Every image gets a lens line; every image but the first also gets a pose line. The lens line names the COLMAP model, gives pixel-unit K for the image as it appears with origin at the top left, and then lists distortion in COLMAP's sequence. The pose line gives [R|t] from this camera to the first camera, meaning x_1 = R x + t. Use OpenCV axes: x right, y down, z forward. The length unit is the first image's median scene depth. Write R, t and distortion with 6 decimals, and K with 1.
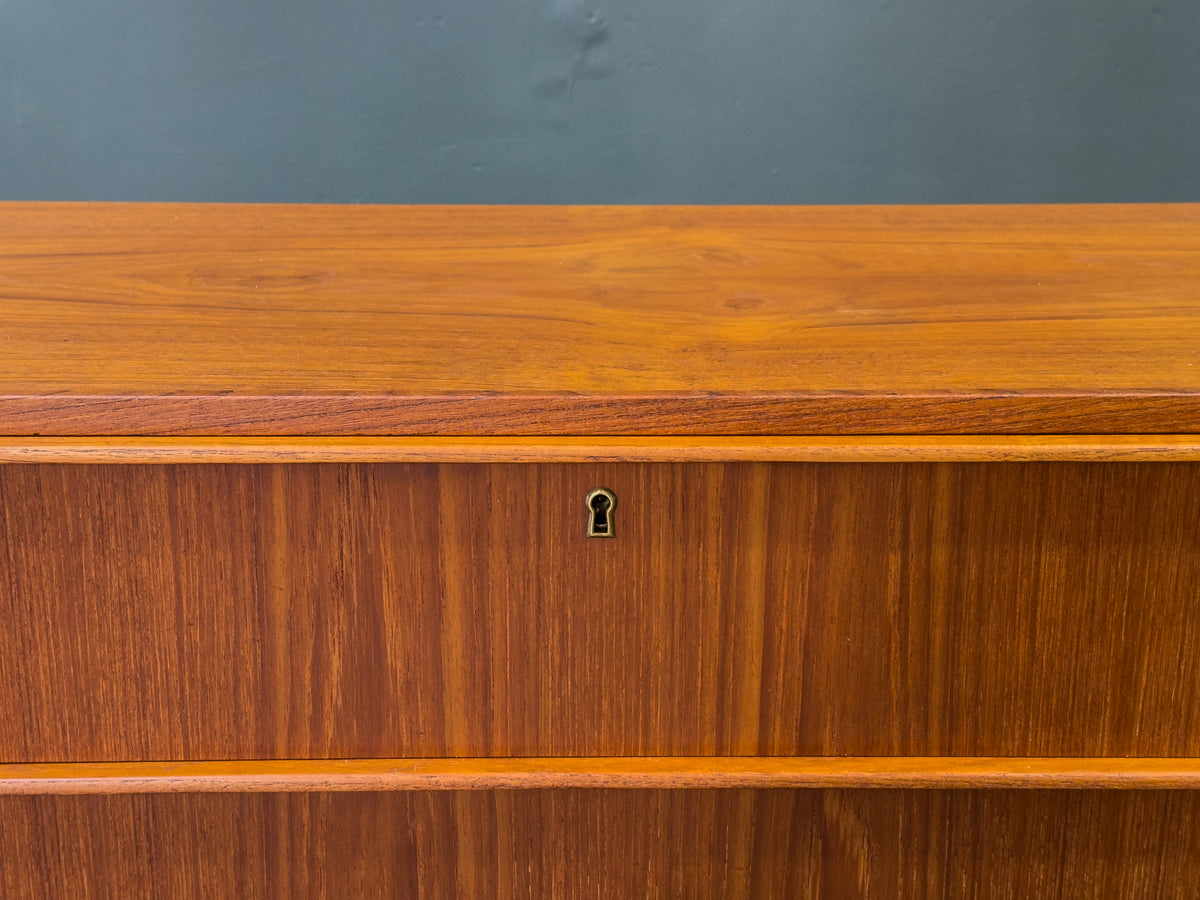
lens RADIAL K [[1678.1, 0, 607.3], [0, 1678.1, 431.6], [0, 0, 1]] dist [0.148524, -0.135215]
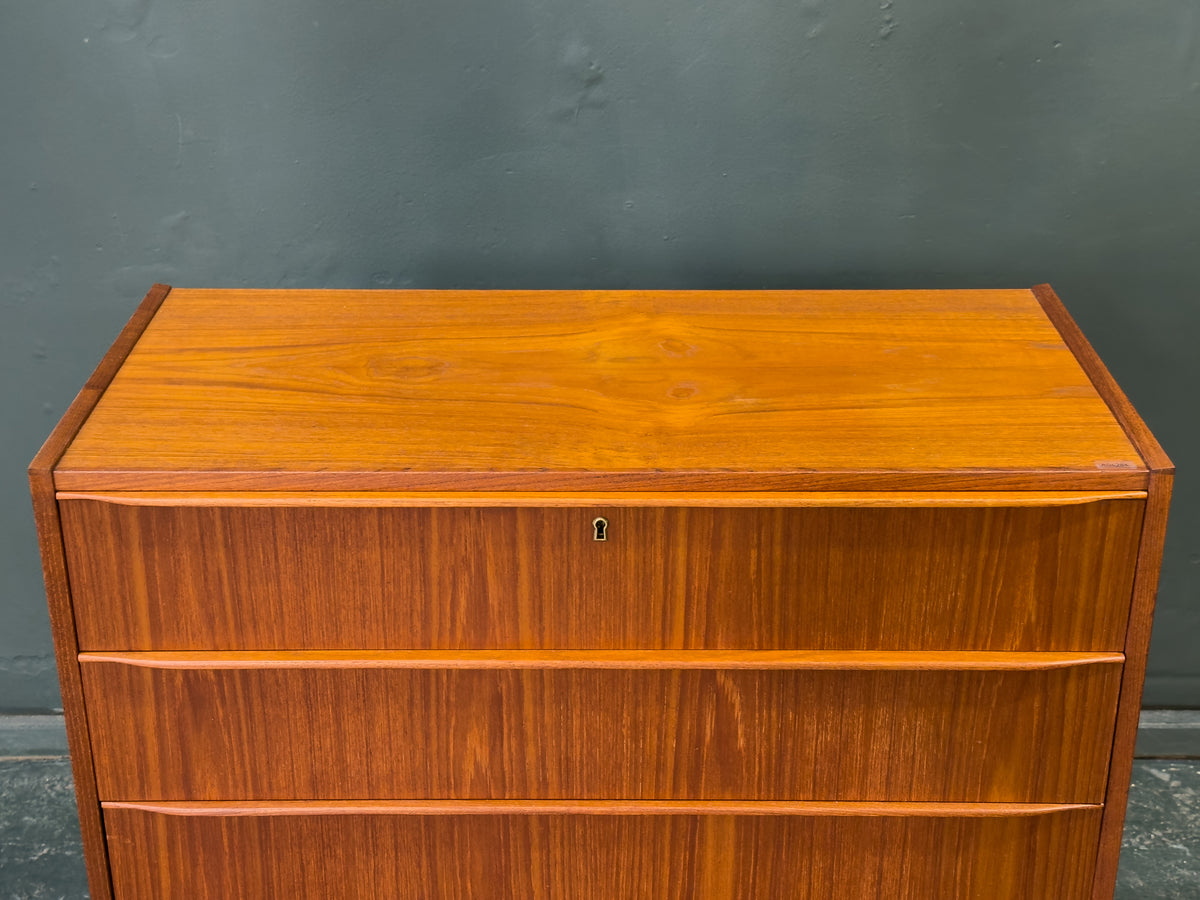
lens RADIAL K [[1541.2, 0, 585.7], [0, 1541.2, 454.1], [0, 0, 1]] dist [0.137525, -0.009710]
pose [[0.999754, 0.002393, -0.022071, 0.017564], [0.000419, 0.991959, 0.126558, -0.253063], [0.022196, -0.126536, 0.991714, -0.720035]]
